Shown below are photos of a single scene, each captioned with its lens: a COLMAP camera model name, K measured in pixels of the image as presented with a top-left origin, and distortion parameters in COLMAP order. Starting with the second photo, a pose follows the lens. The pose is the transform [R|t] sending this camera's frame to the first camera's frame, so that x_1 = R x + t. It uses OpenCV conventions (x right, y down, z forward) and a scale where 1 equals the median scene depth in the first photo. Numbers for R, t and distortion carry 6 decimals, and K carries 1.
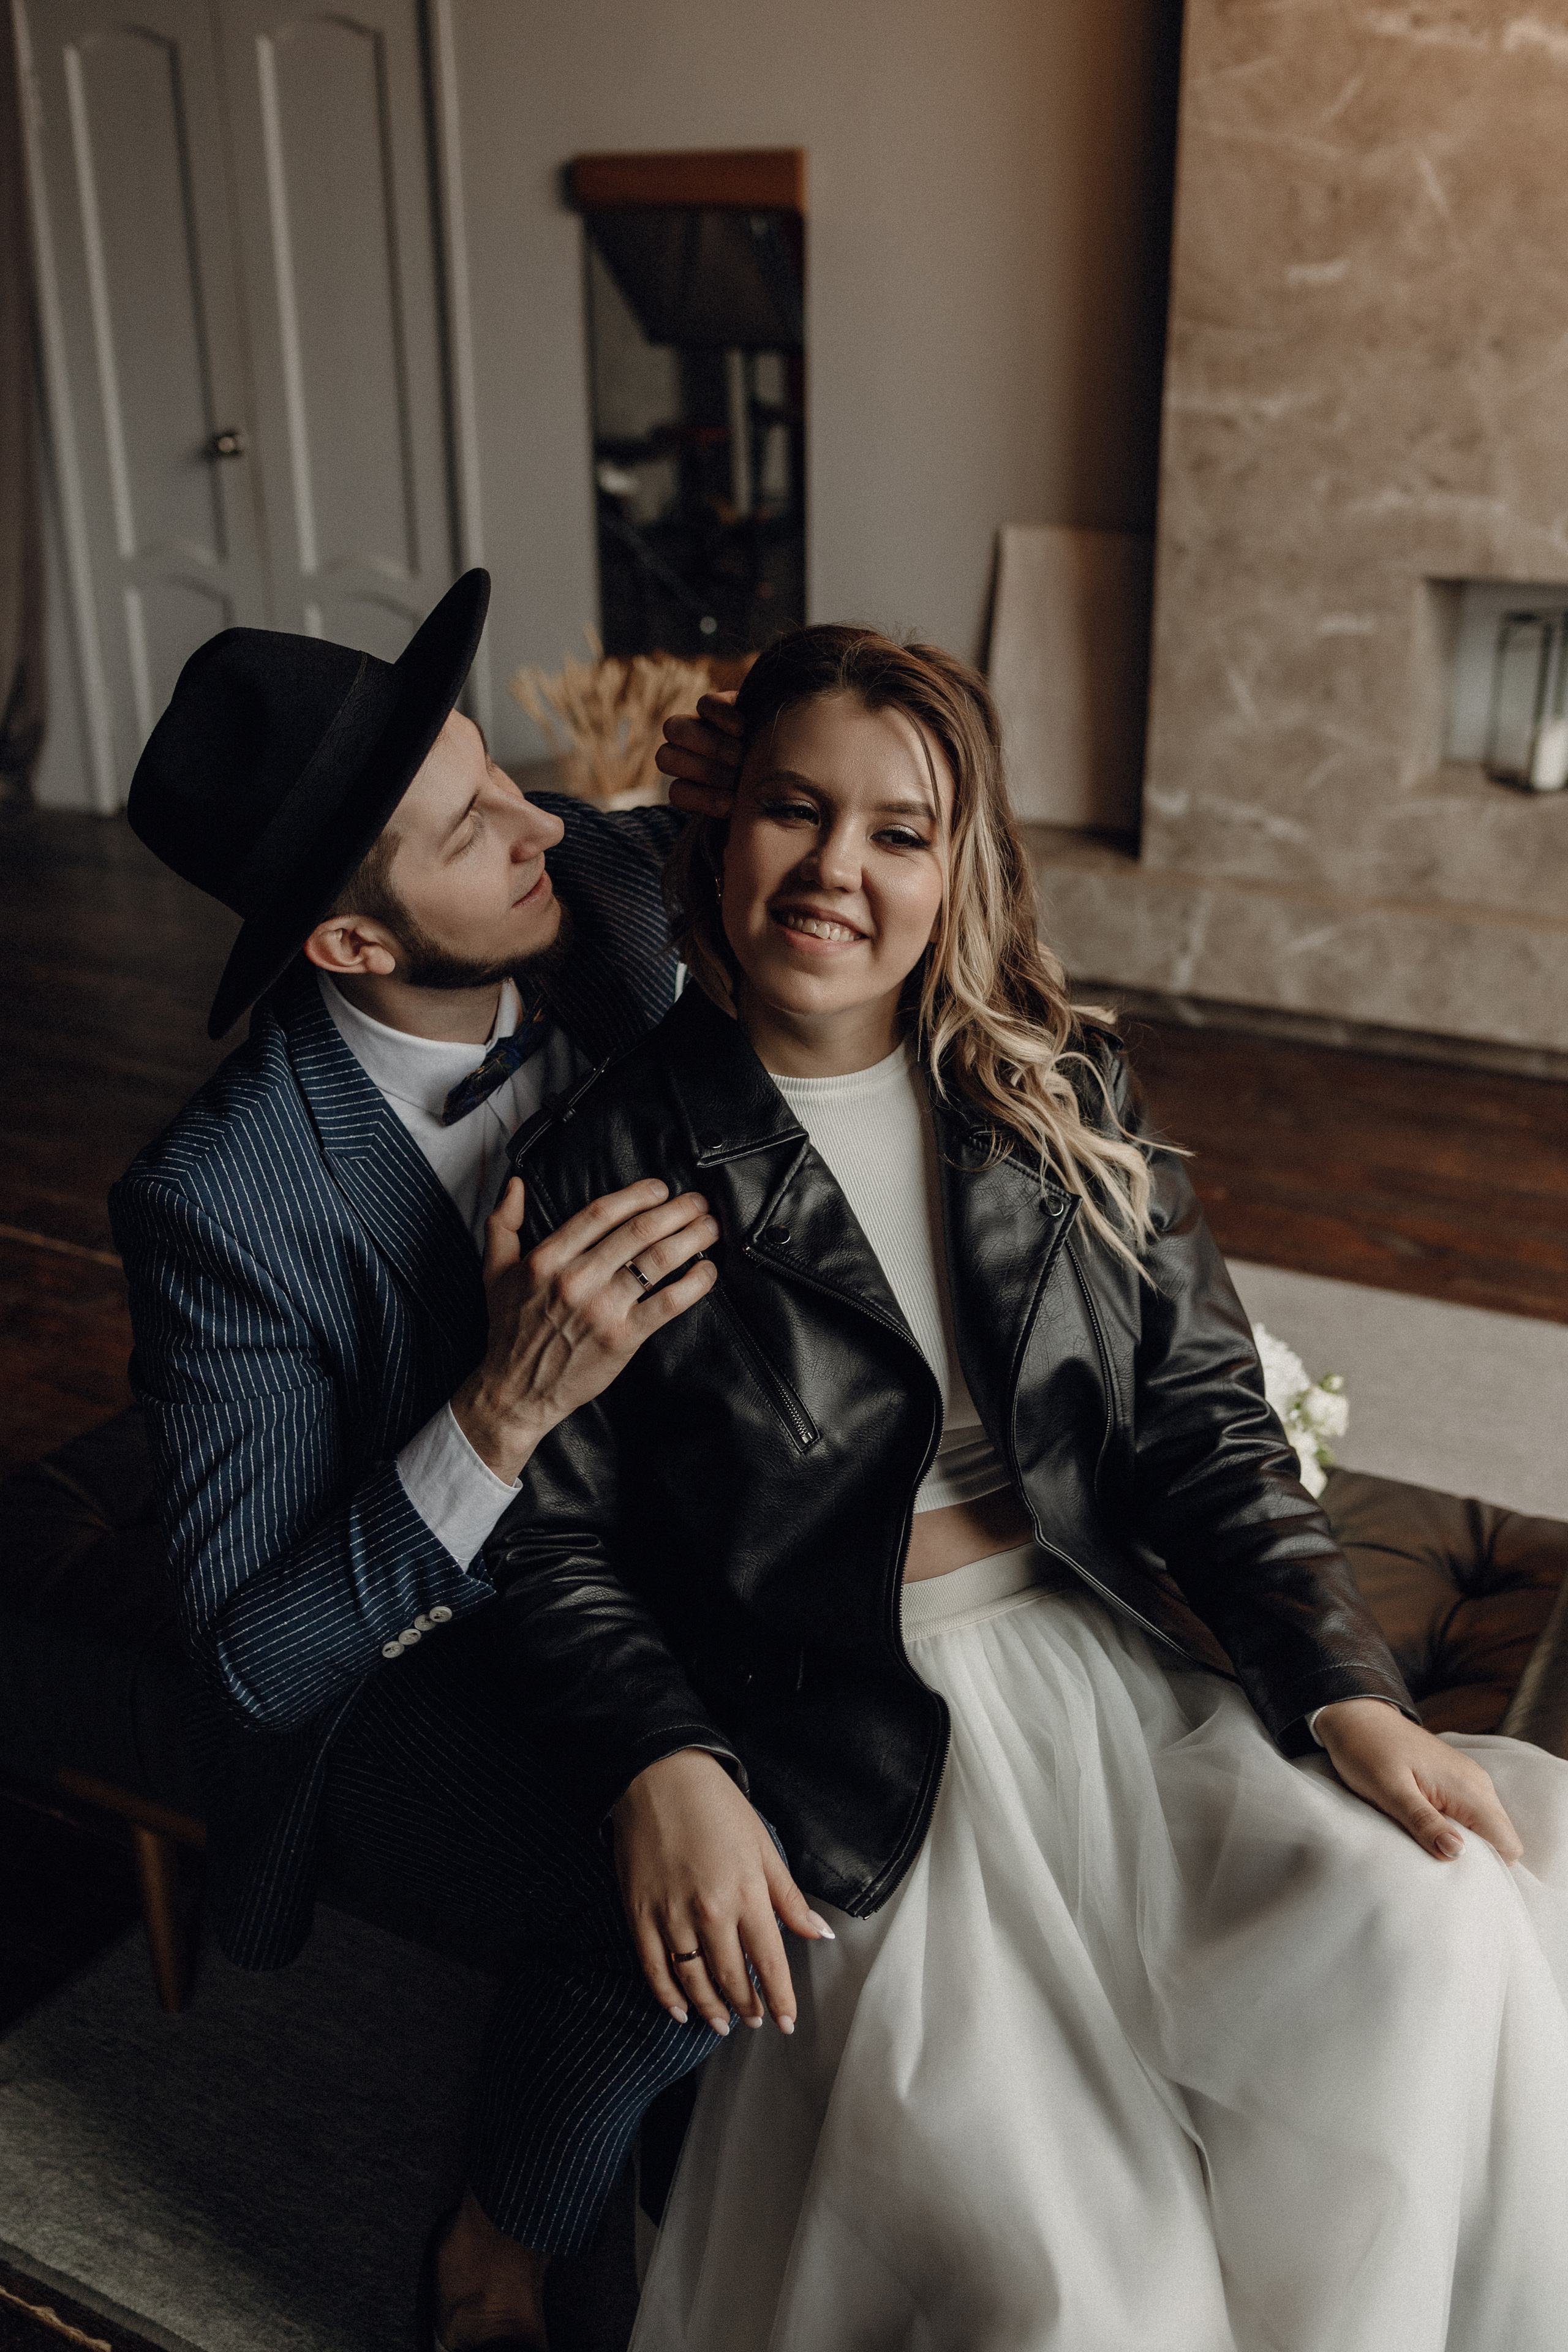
lens RADIAL K [[2311.1, 0, 771.6], [0, 2311.1, 1183.1], [0, 0, 1]] dist [-0.009689, 0.000000]
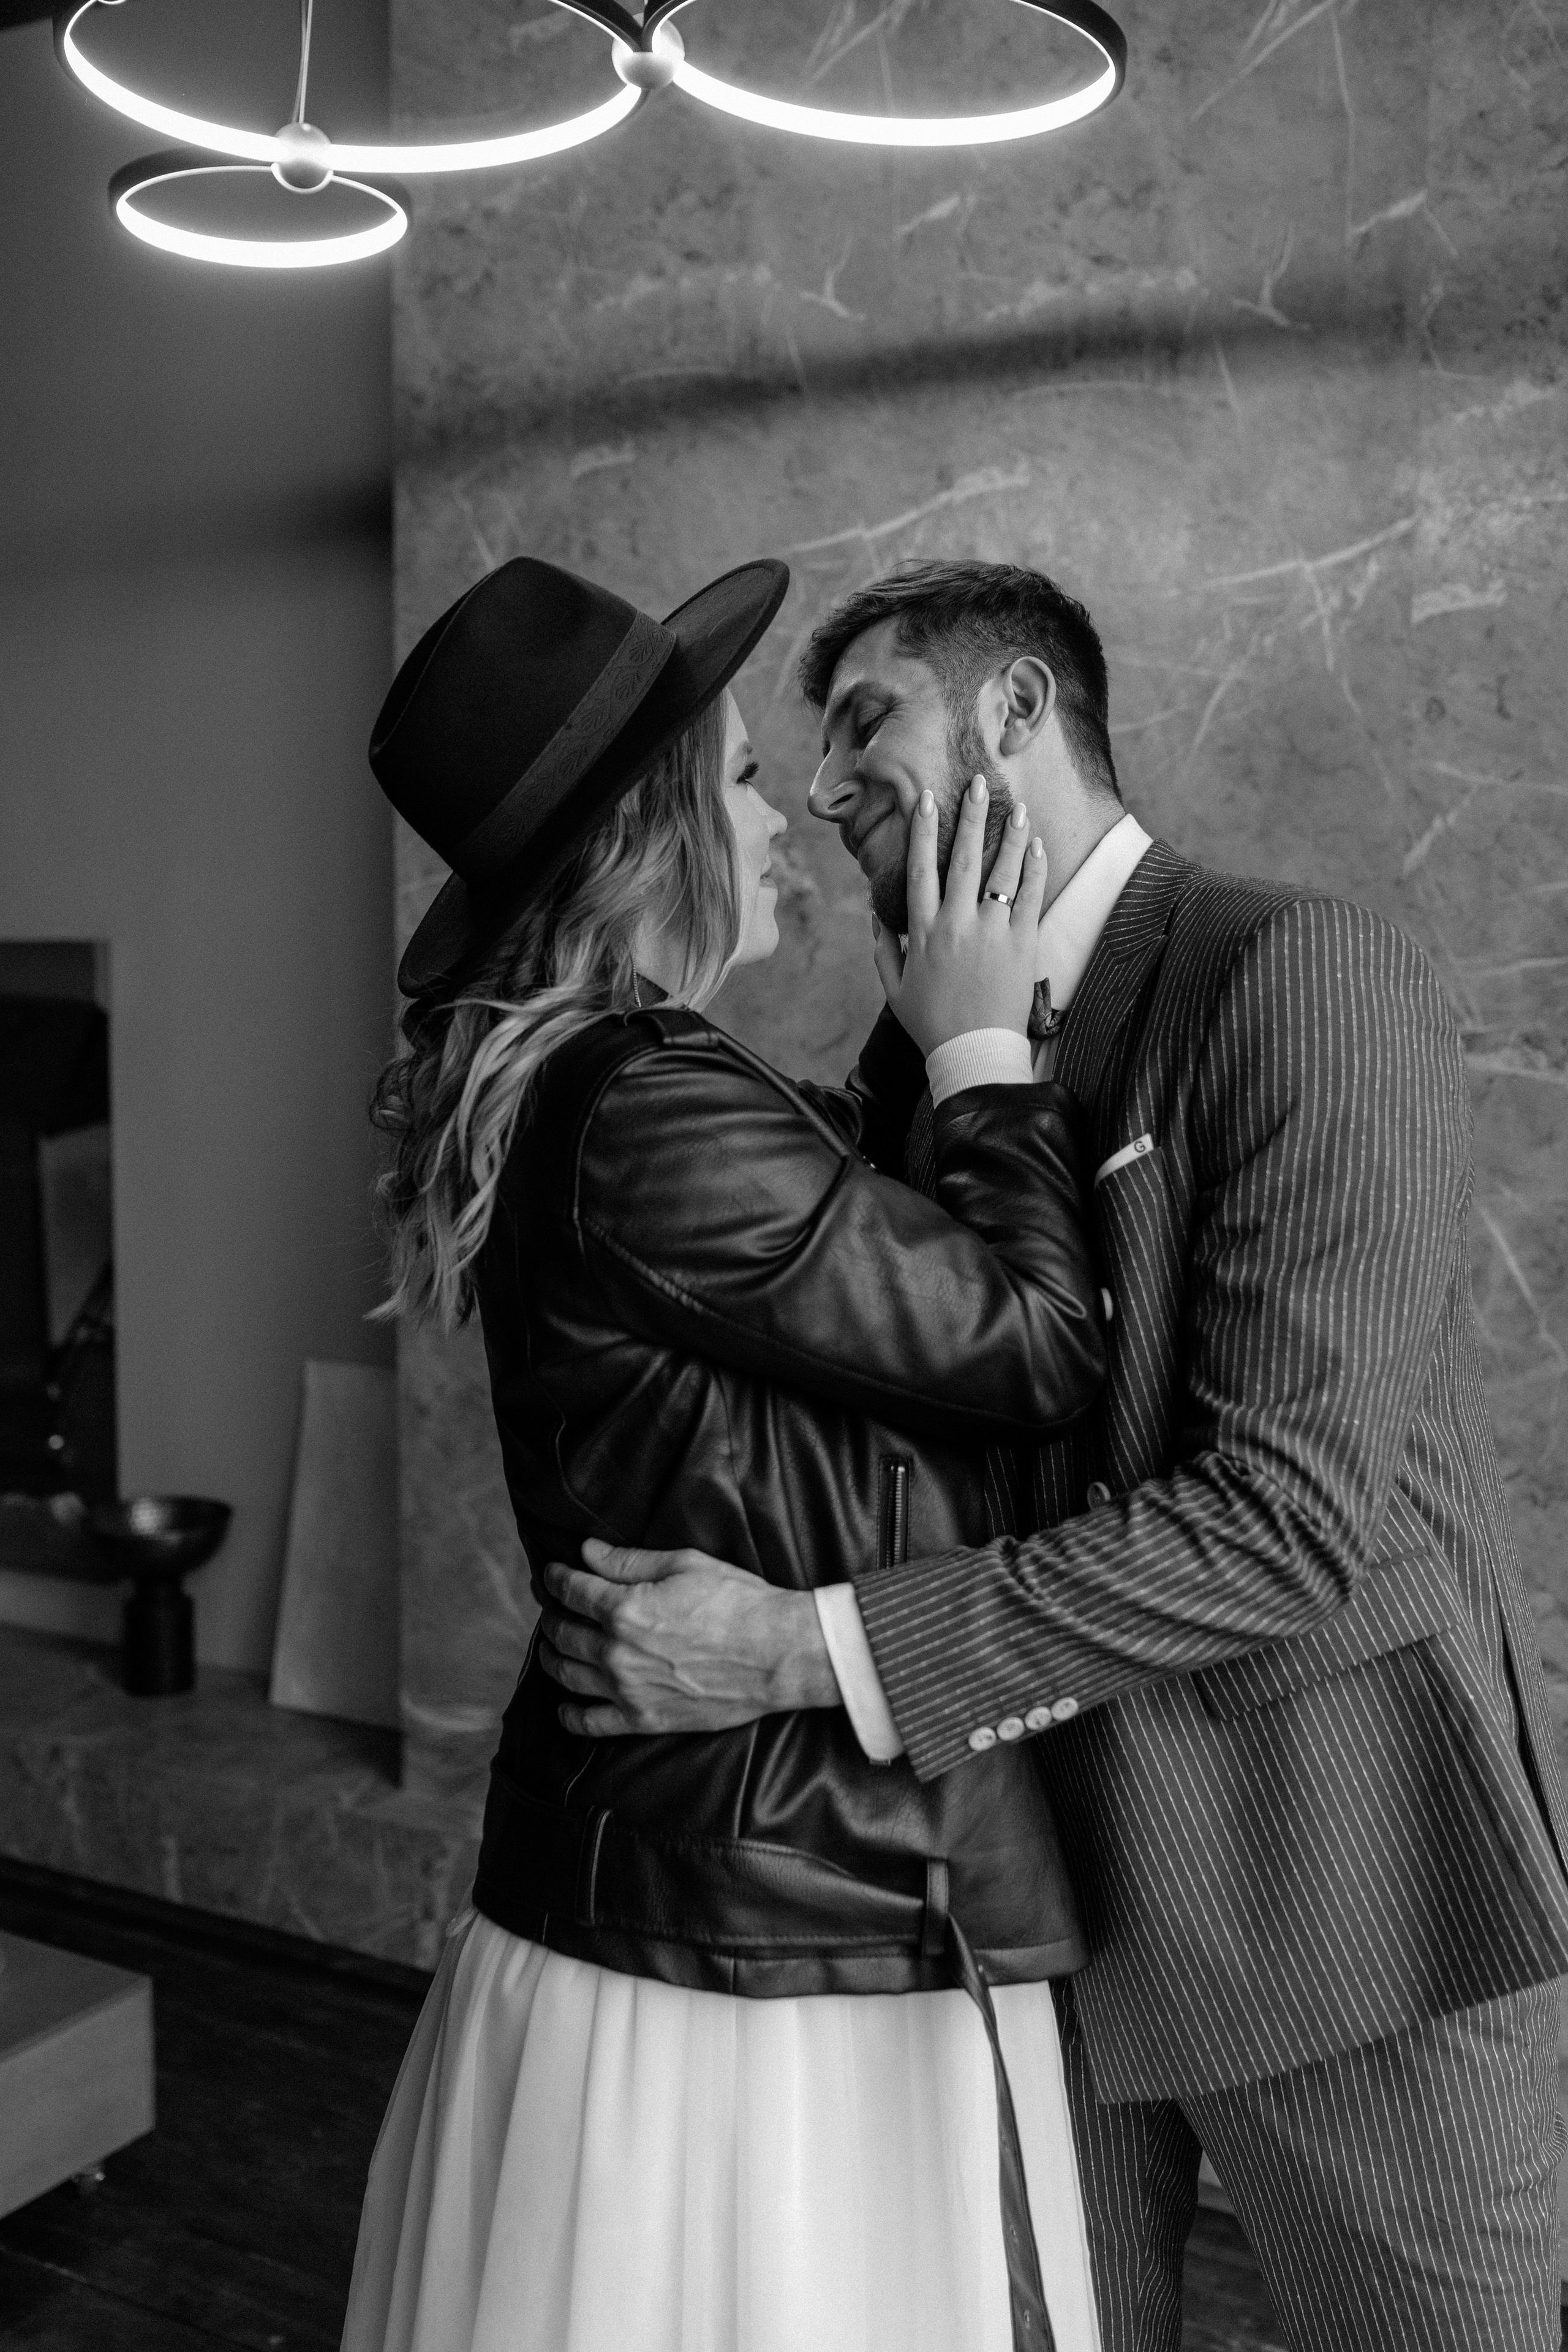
lens RADIAL K [[2311.1, 0, 798.9], [0, 2311.1, 1169.5], [0, 0, 1]] dist [-0.009689, 0.000000]
pose [[0.999888, 0.014935, 0.001119, 0.316342], [-0.013931, 0.954926, -0.296517, -0.118496], [-0.005497, 0.296468, 0.955027, 0.199502]]
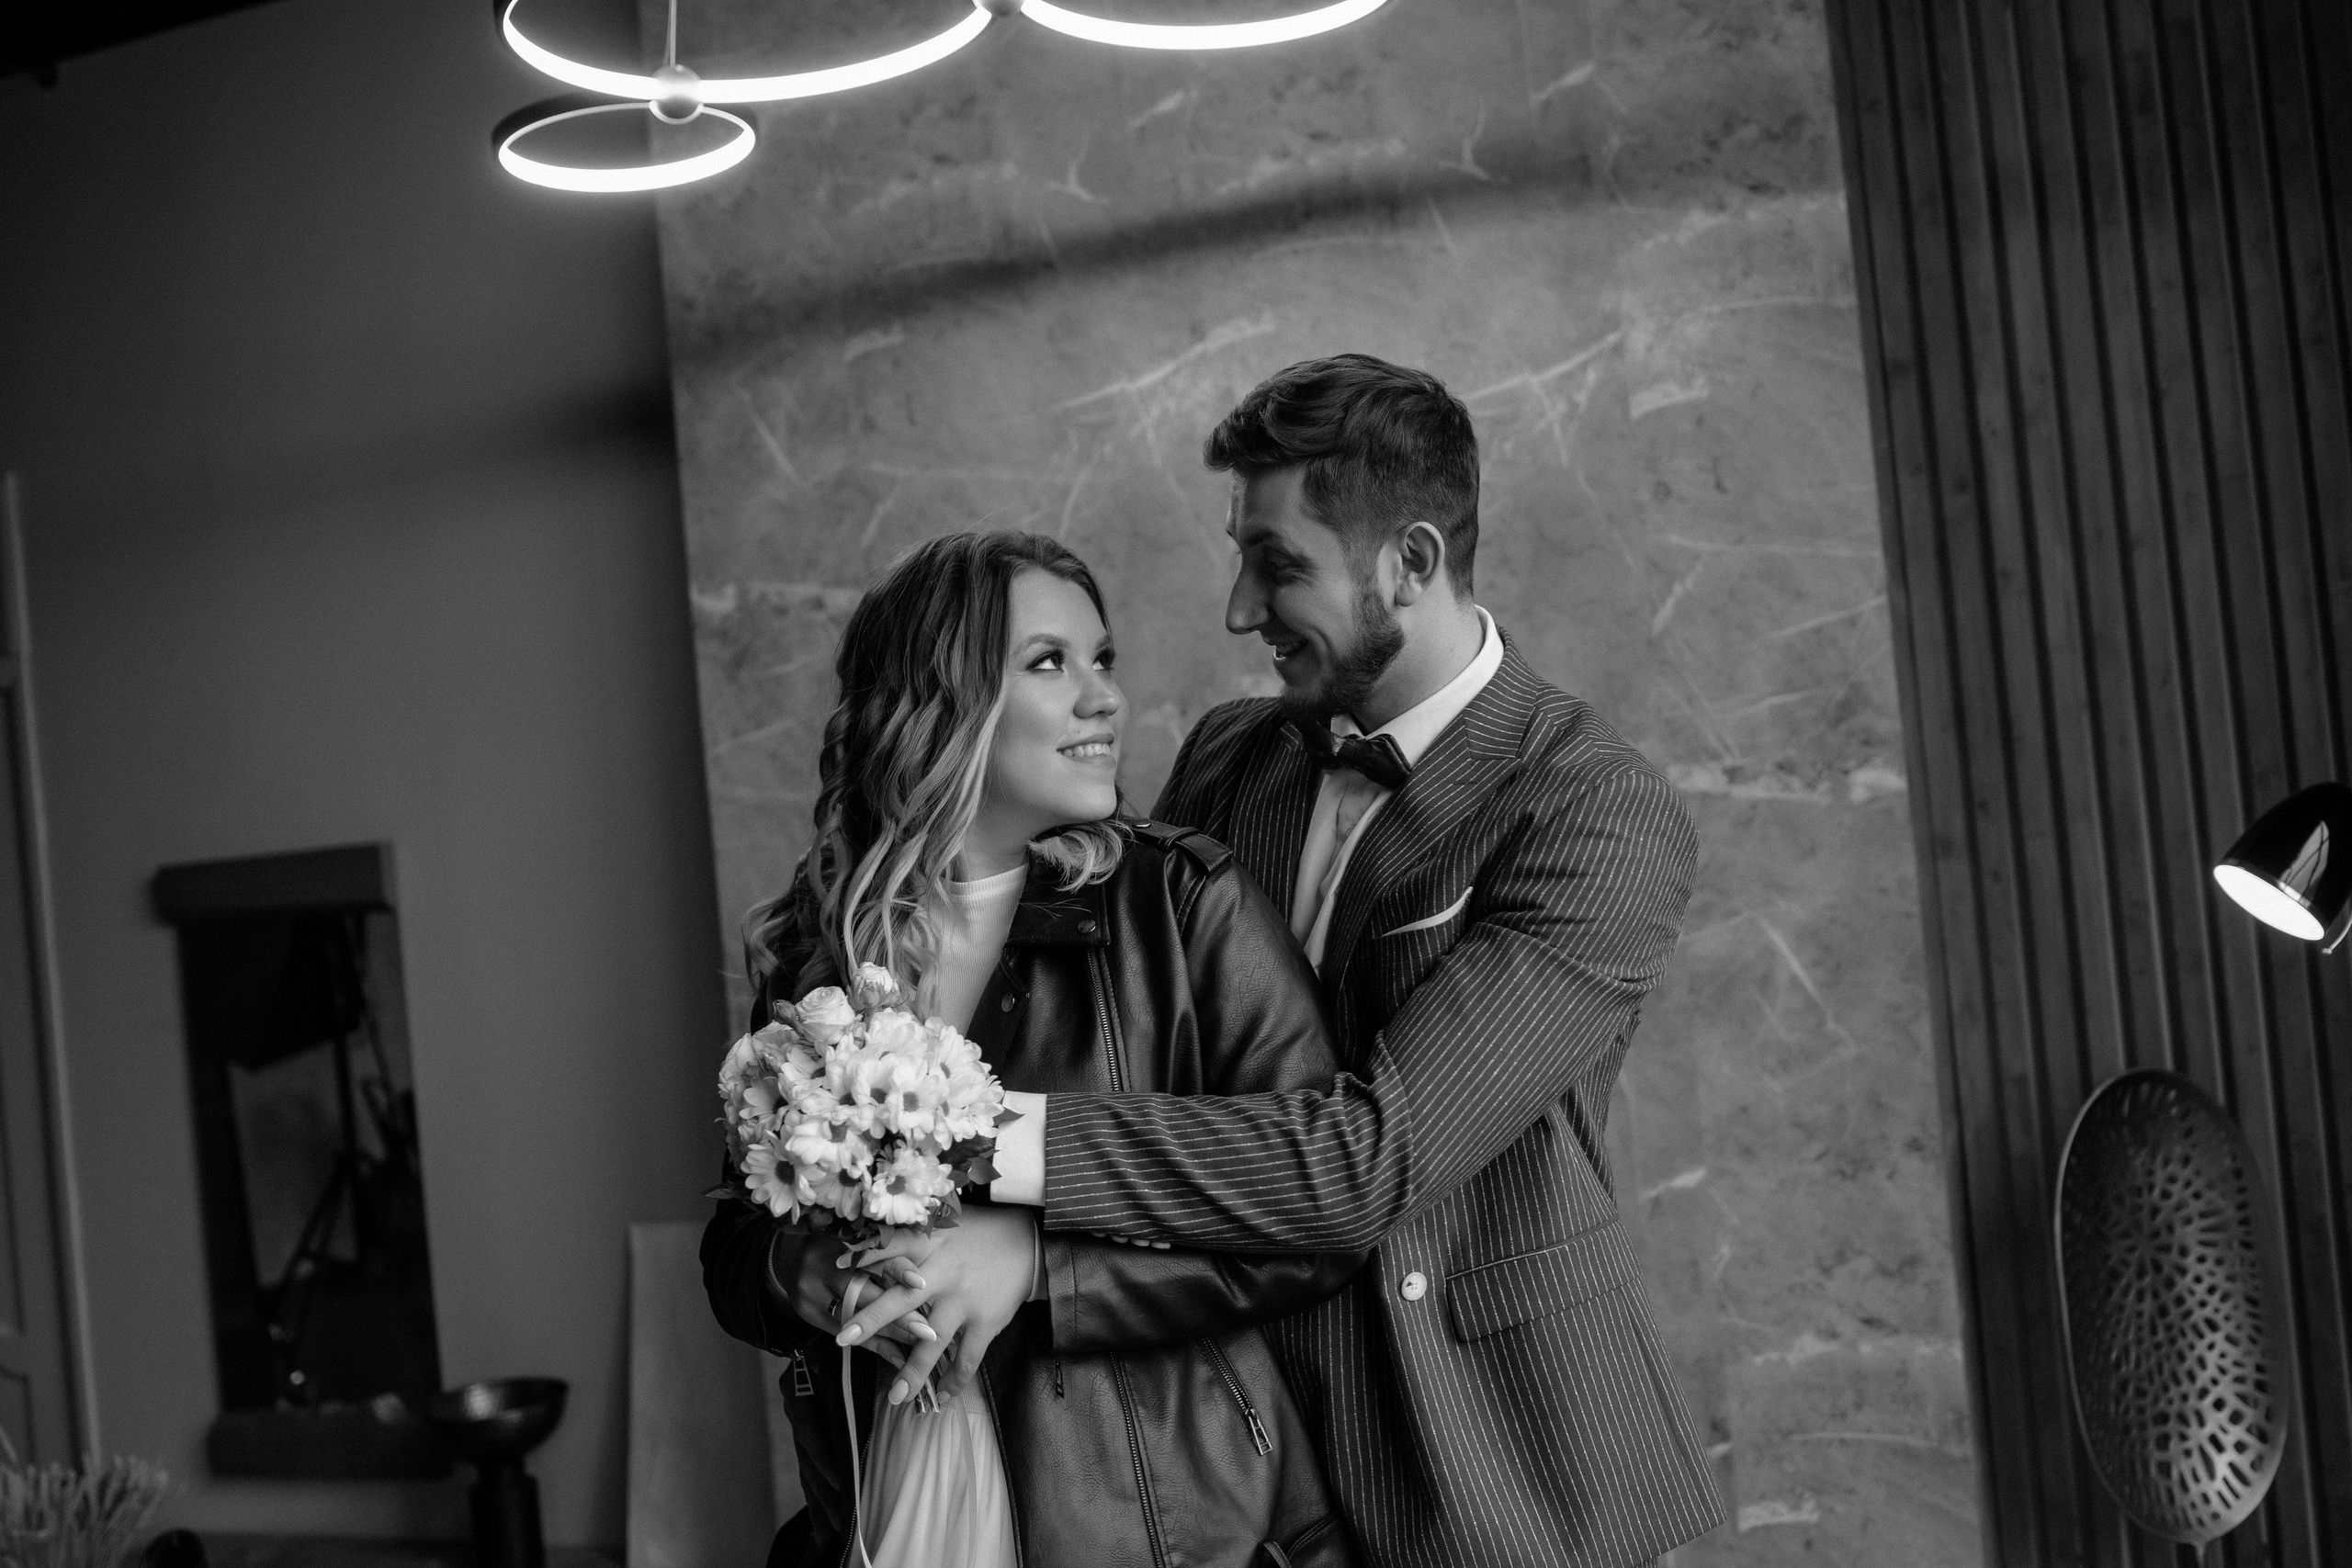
lens RADIAL K [[2310.9, 0, 1177.5], [0, 2310.9, 776.9], [0, 0, 1]] dist [-0.009689, 0.000000]
pose [[0.988812, -0.086783, 0.121327, 0.241452], [0.128418, 0.909067, -0.396366, -0.078200], [-0.075896, 0.407511, 0.910041, 0.151829]]
